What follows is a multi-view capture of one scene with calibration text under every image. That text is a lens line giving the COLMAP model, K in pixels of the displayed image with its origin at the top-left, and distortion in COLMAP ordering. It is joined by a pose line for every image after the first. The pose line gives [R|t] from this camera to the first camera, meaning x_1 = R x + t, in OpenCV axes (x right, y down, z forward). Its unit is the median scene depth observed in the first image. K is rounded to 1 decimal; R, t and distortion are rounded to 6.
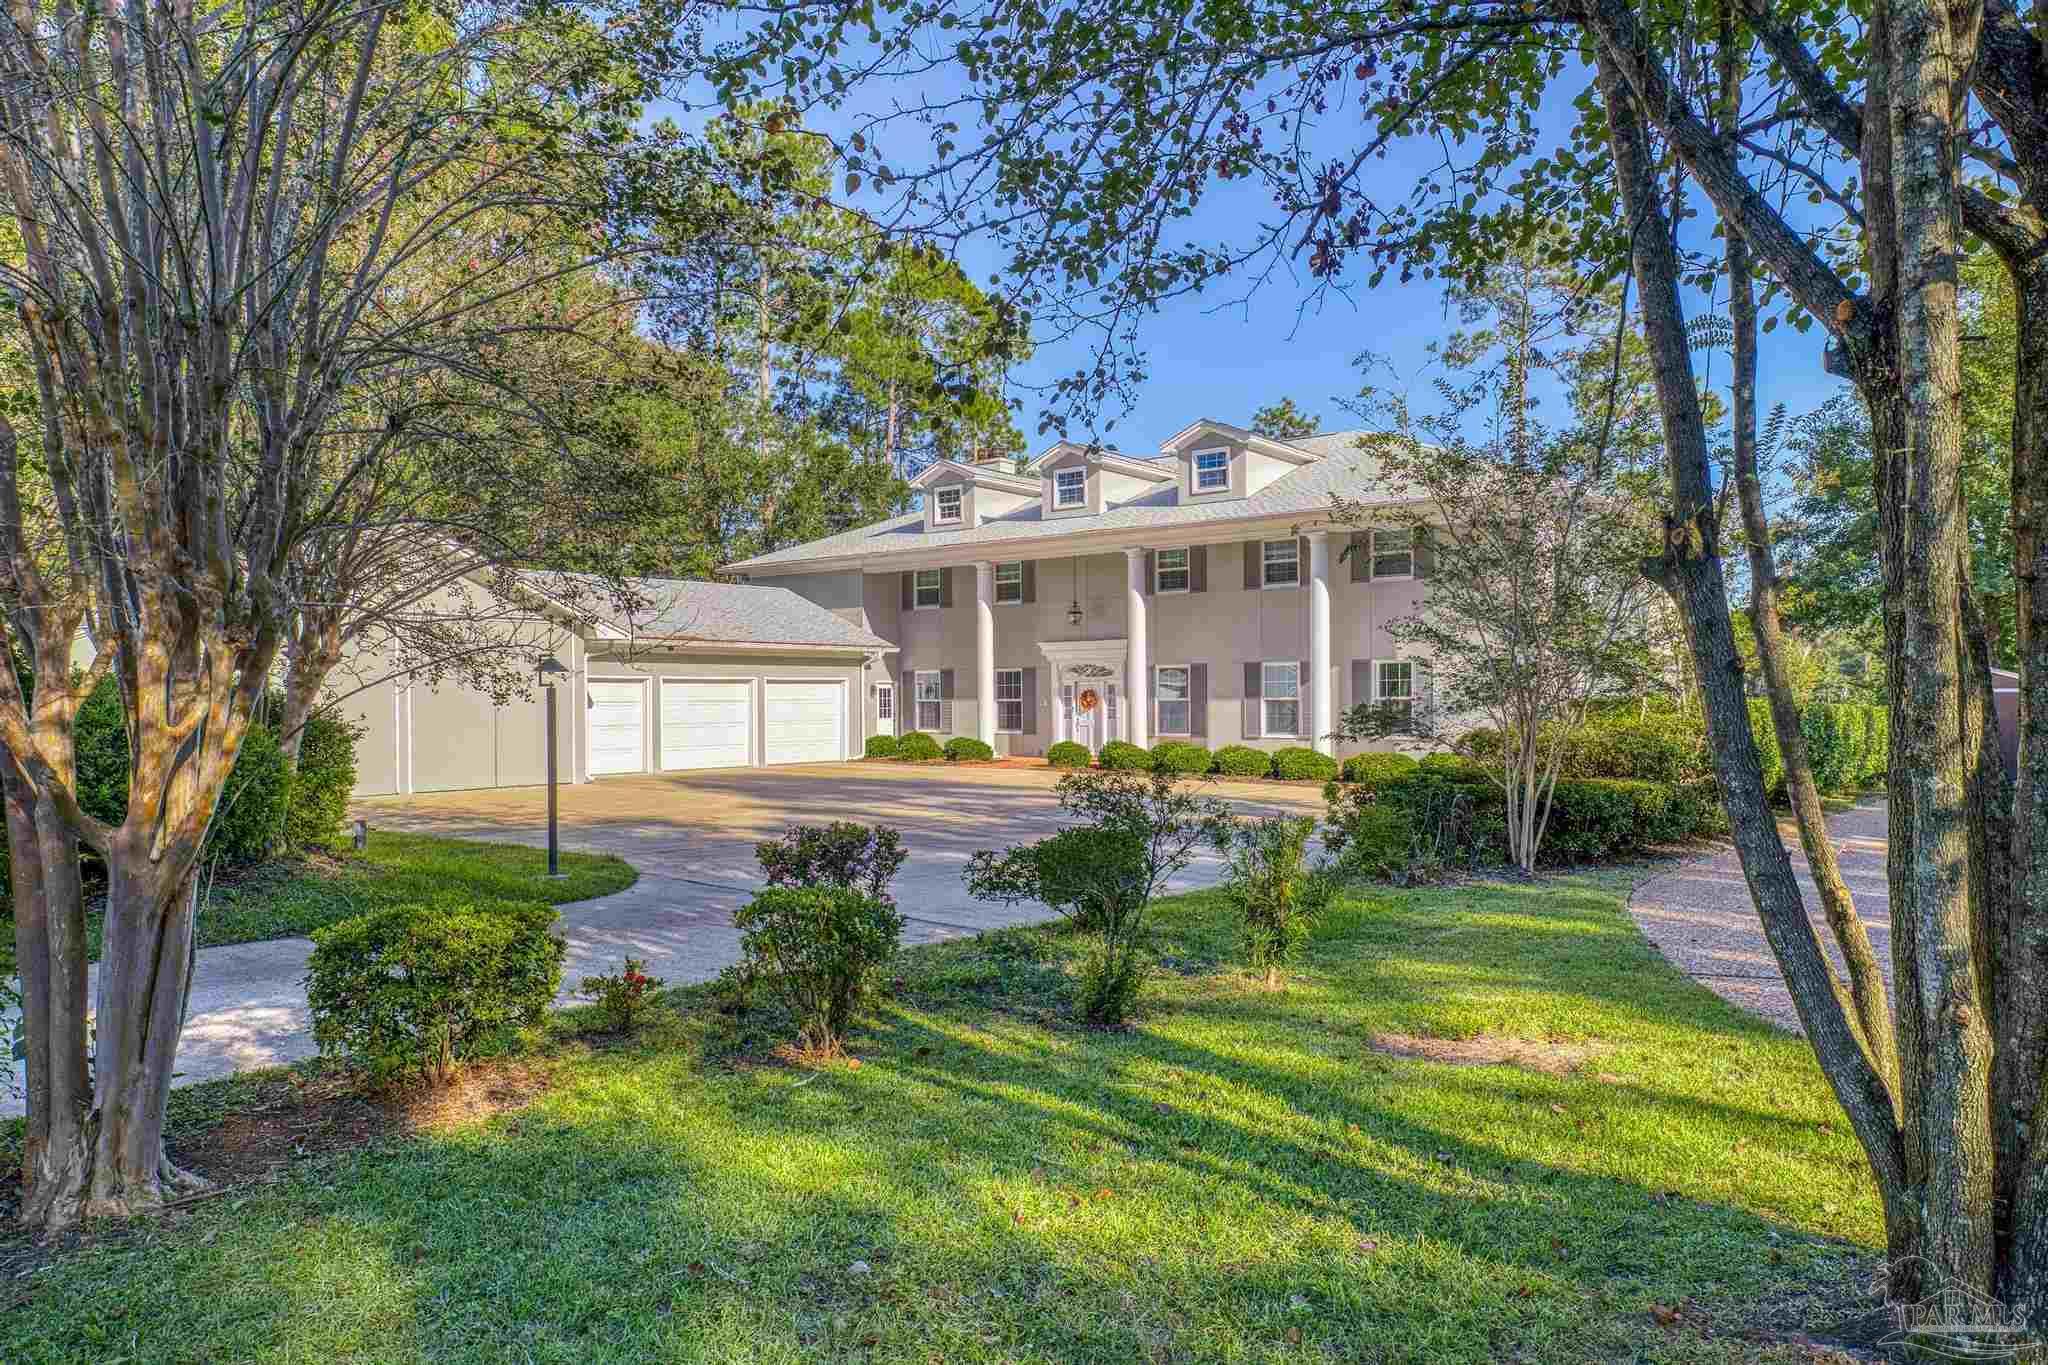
lens RADIAL K [[1329.8, 0, 1030.7], [0, 1329.8, 693.9], [0, 0, 1]] dist [0.007019, 0.001739]
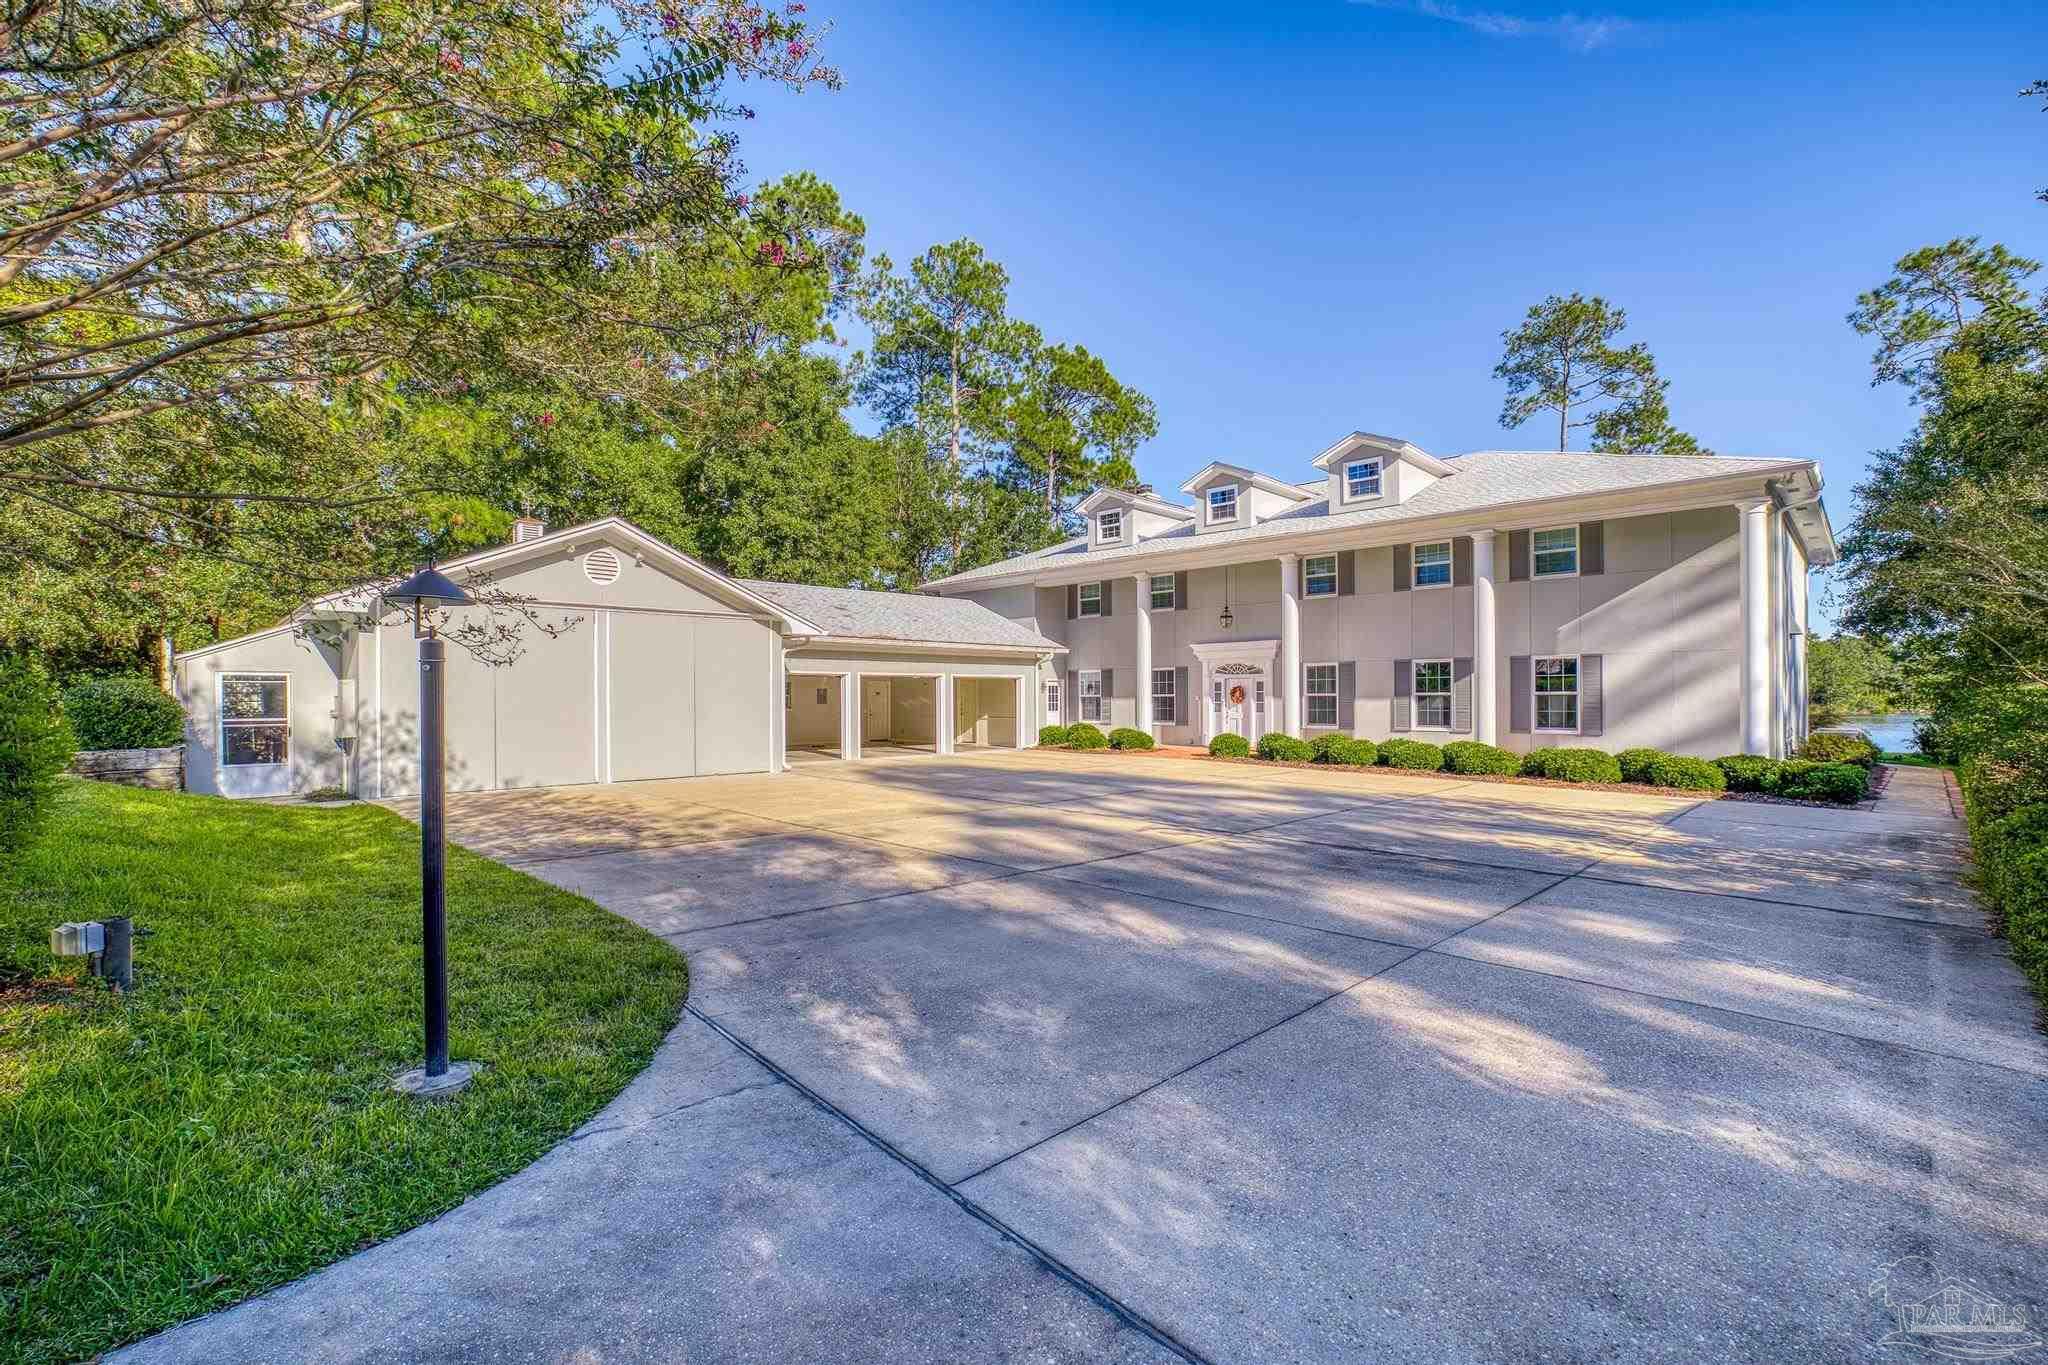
lens RADIAL K [[886.8, 0, 1026.6], [0, 886.8, 689.1], [0, 0, 1]] dist [-0.042652, 0.017497]
pose [[0.992985, 0.001241, -0.118230, -0.044343], [-0.001972, 0.999980, -0.006070, 0.004189], [0.118220, 0.006261, 0.992968, 0.242792]]
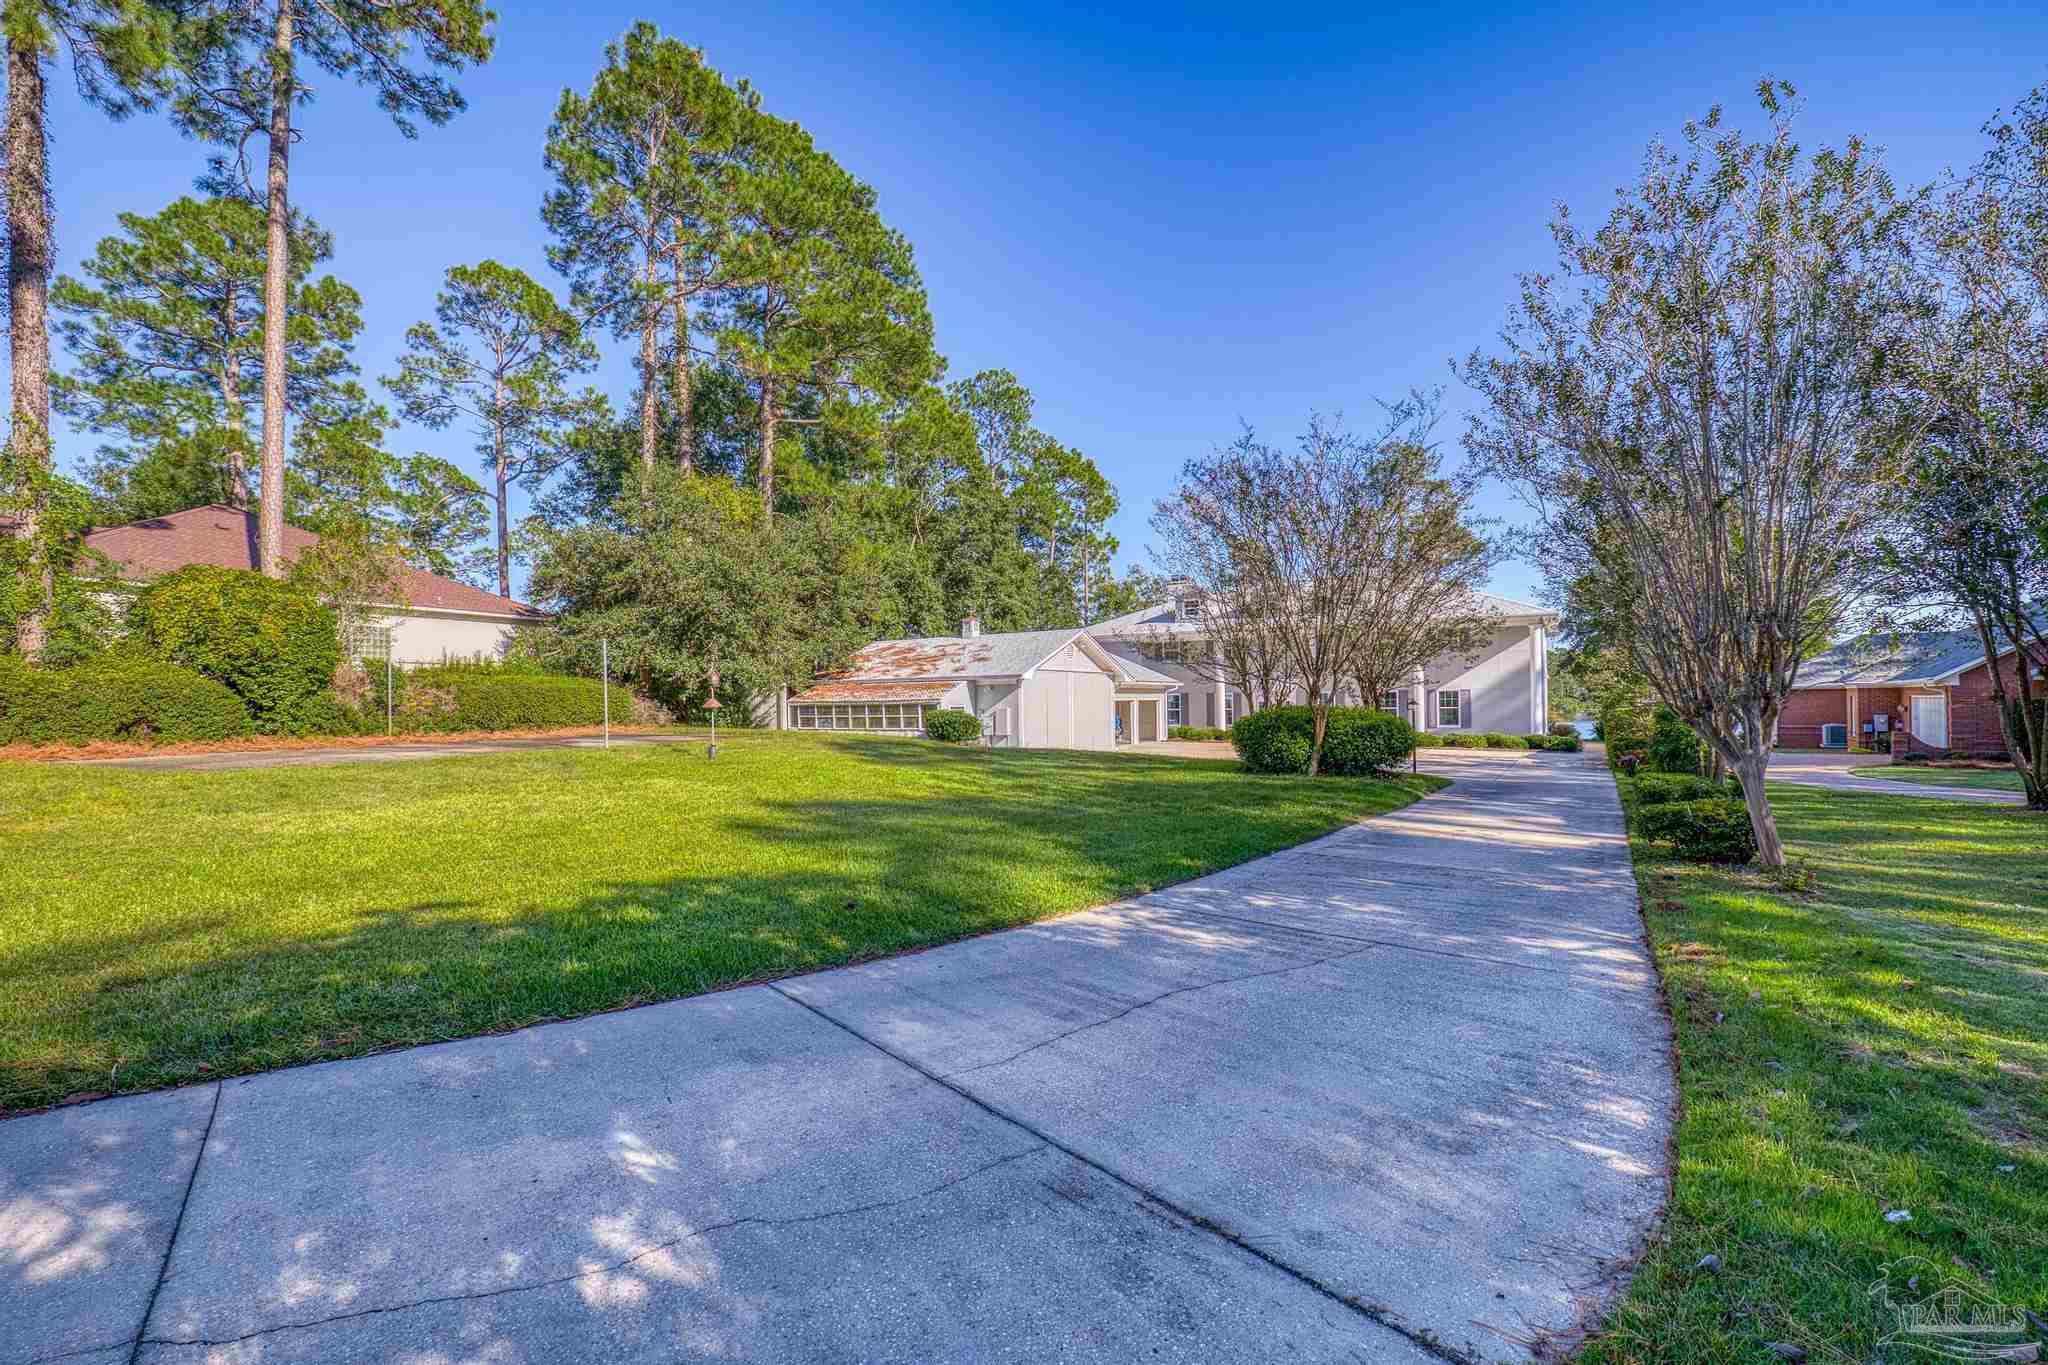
lens RADIAL K [[886.8, 0, 1024.9], [0, 886.8, 688.7], [0, 0, 1]] dist [-0.042652, 0.017497]
pose [[0.994536, -0.002637, 0.104365, -0.462841], [0.003991, 0.999910, -0.012771, -0.010311], [-0.104322, 0.013118, 0.994457, -0.271109]]
